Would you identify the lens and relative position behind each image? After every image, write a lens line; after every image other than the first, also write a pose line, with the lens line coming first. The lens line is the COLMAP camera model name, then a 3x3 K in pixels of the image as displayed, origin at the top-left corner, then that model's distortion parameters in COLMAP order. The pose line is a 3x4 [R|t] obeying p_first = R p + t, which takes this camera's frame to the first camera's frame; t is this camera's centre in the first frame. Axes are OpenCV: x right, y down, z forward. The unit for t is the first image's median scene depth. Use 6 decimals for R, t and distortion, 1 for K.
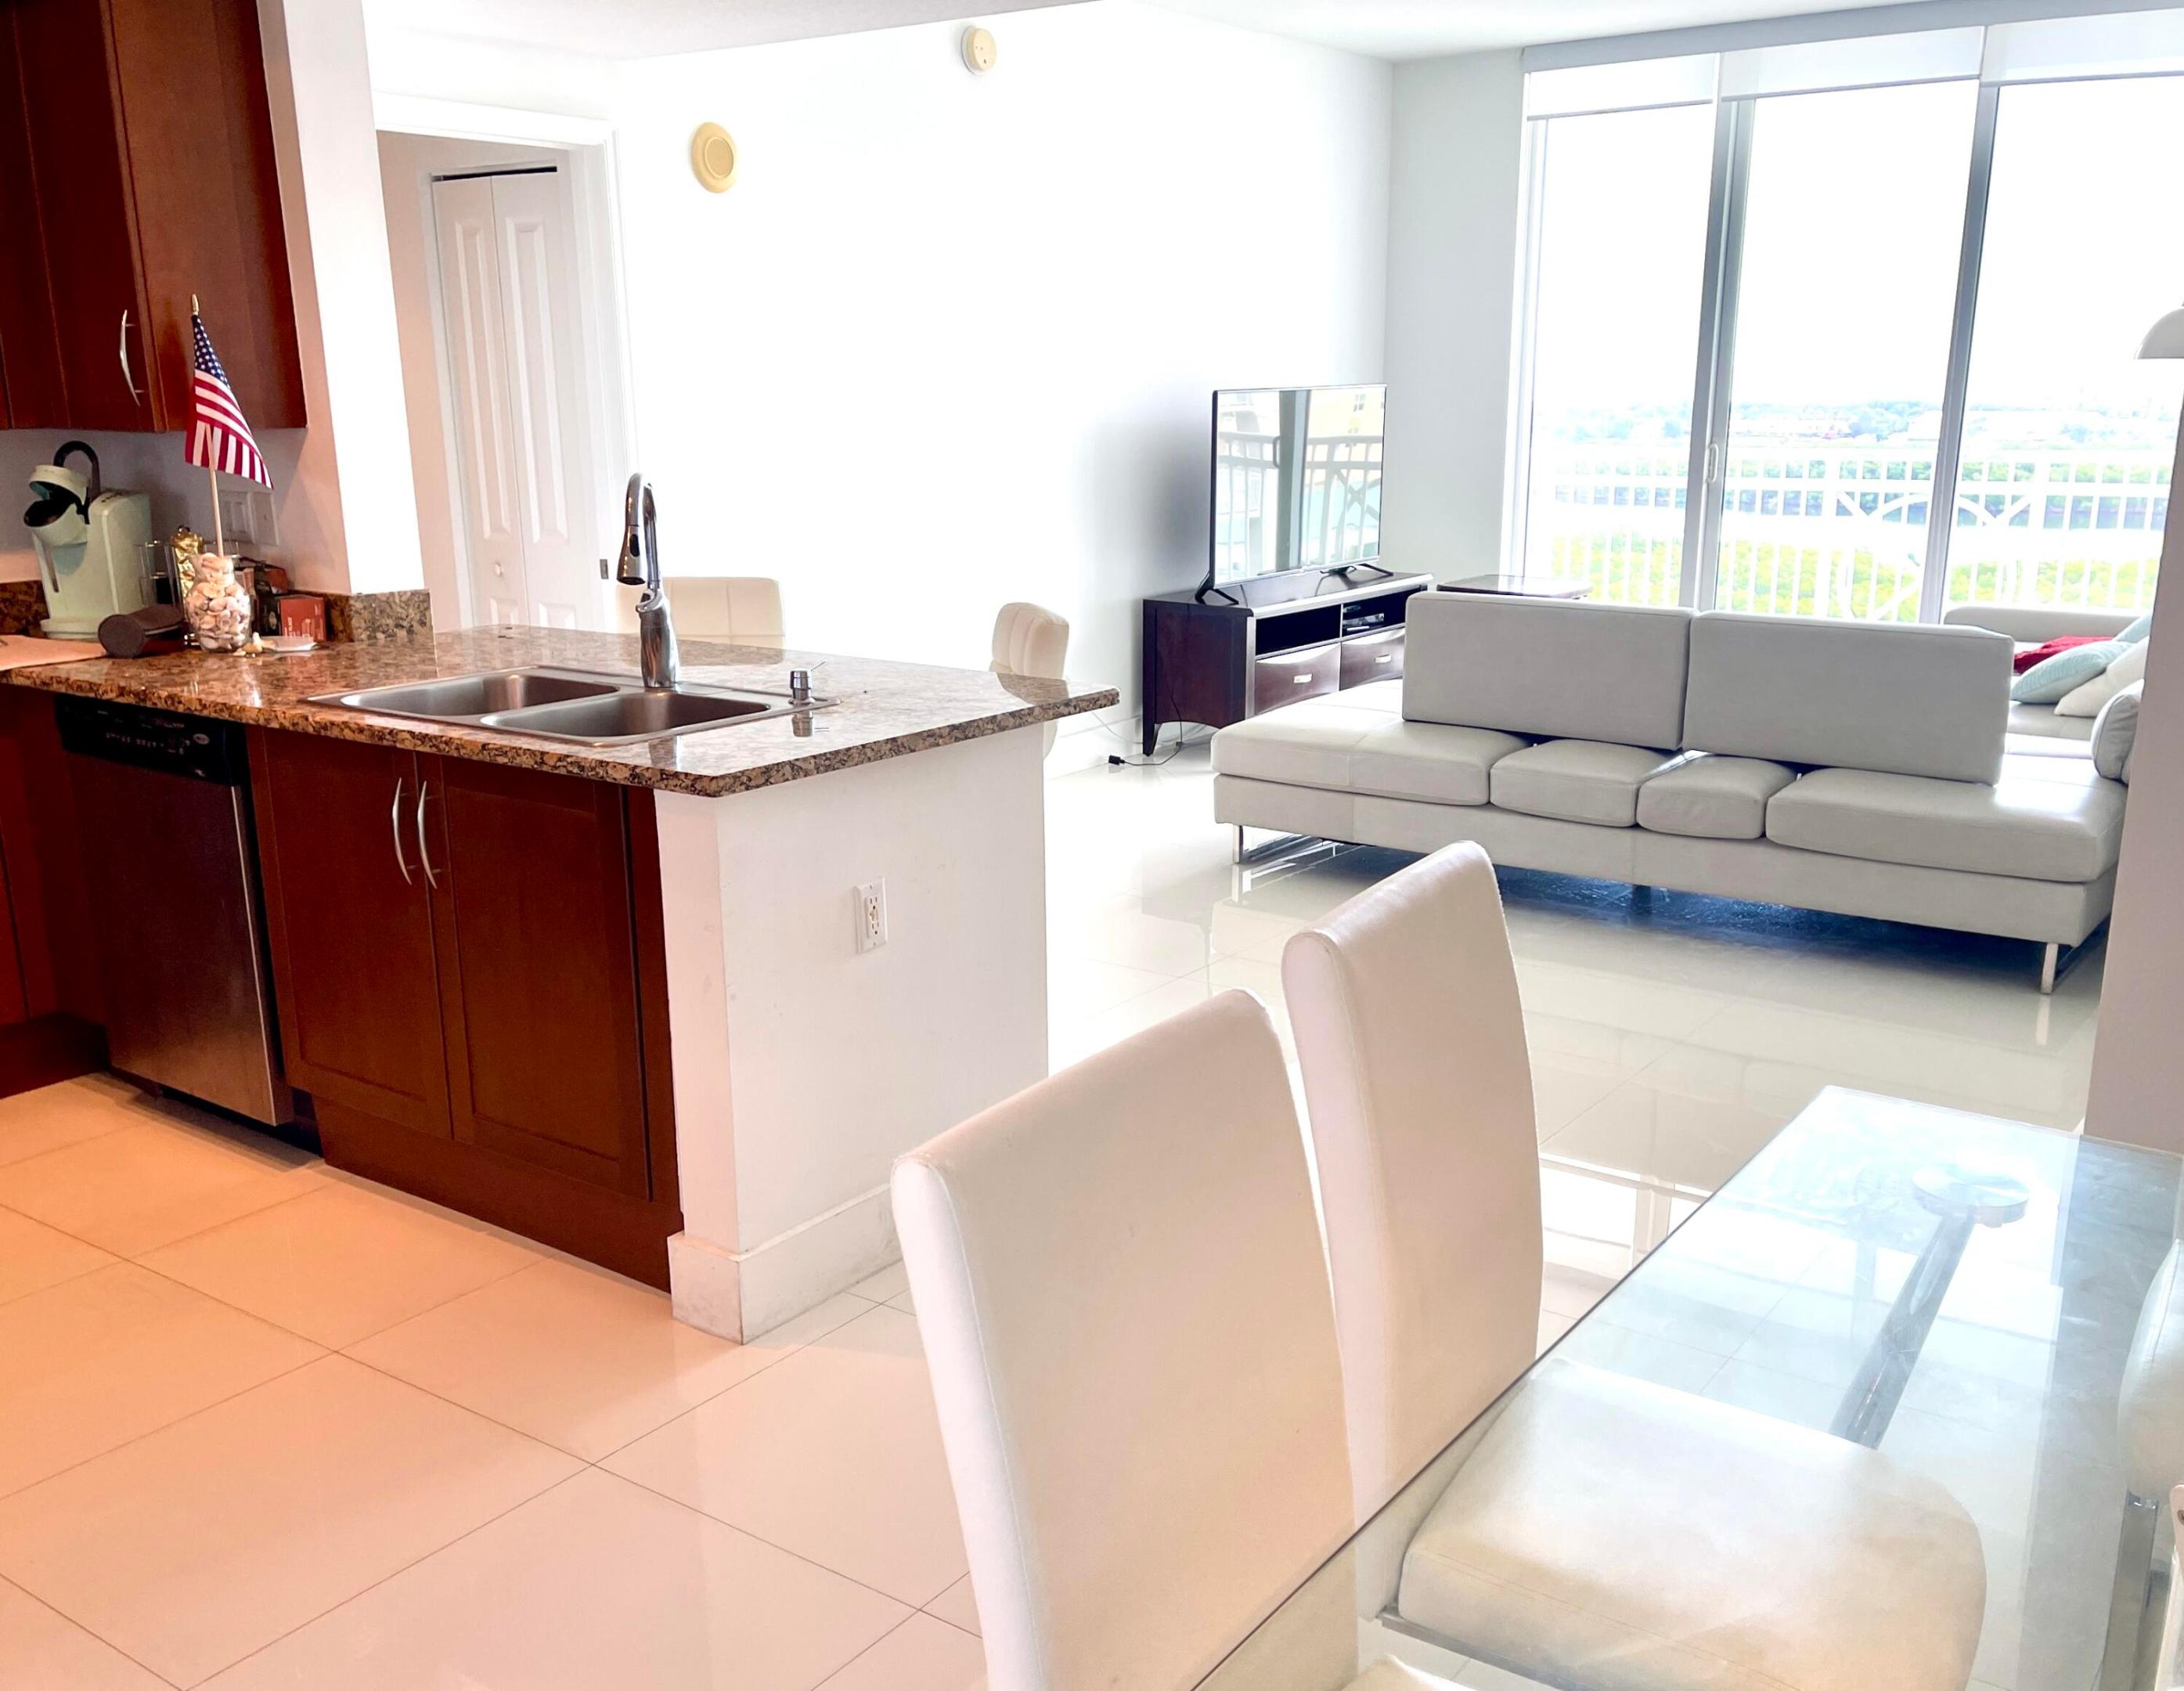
lens RADIAL K [[2024.6, 0, 1086.2], [0, 2024.6, 847.0], [0, 0, 1]] dist [0.013212, 0.000000]
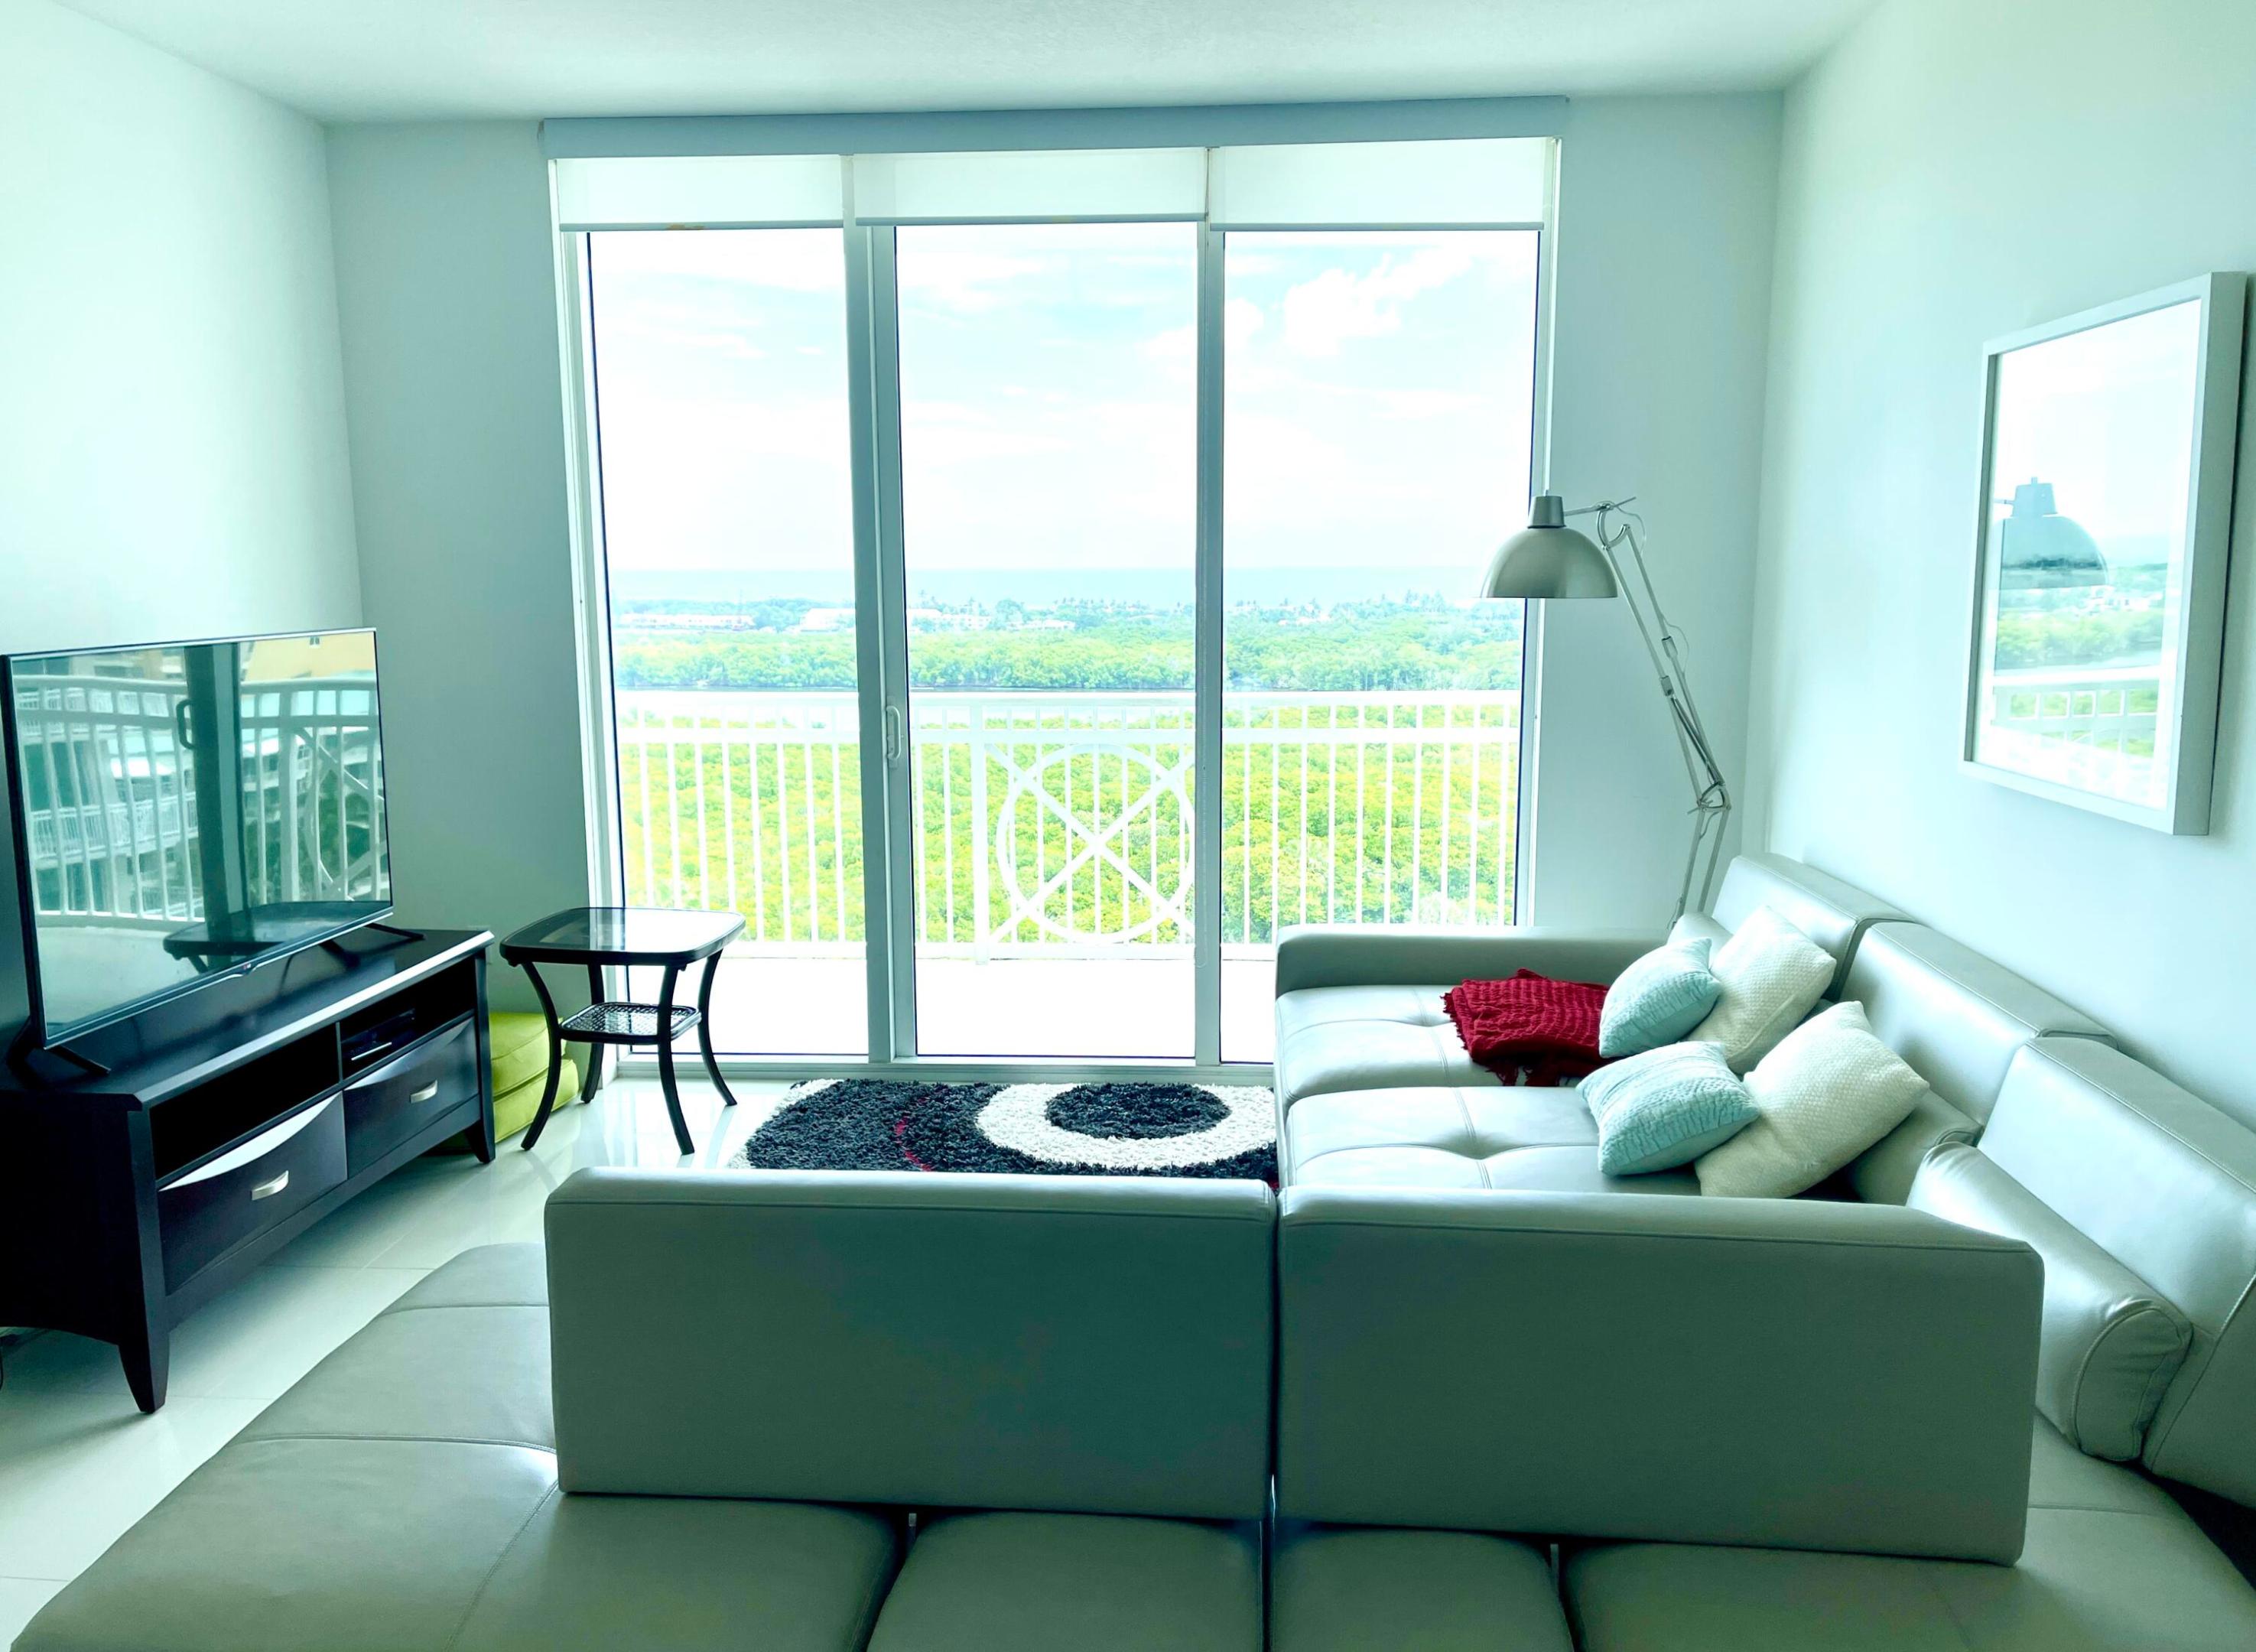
lens RADIAL K [[1759.2, 0, 1124.0], [0, 1759.2, 834.2], [0, 0, 1]] dist [0.102699, 0.001356]
pose [[0.848495, -0.068272, 0.524780, 0.047577], [0.112215, 0.992305, -0.052341, -0.104502], [-0.517169, 0.103299, 0.849627, 0.412419]]
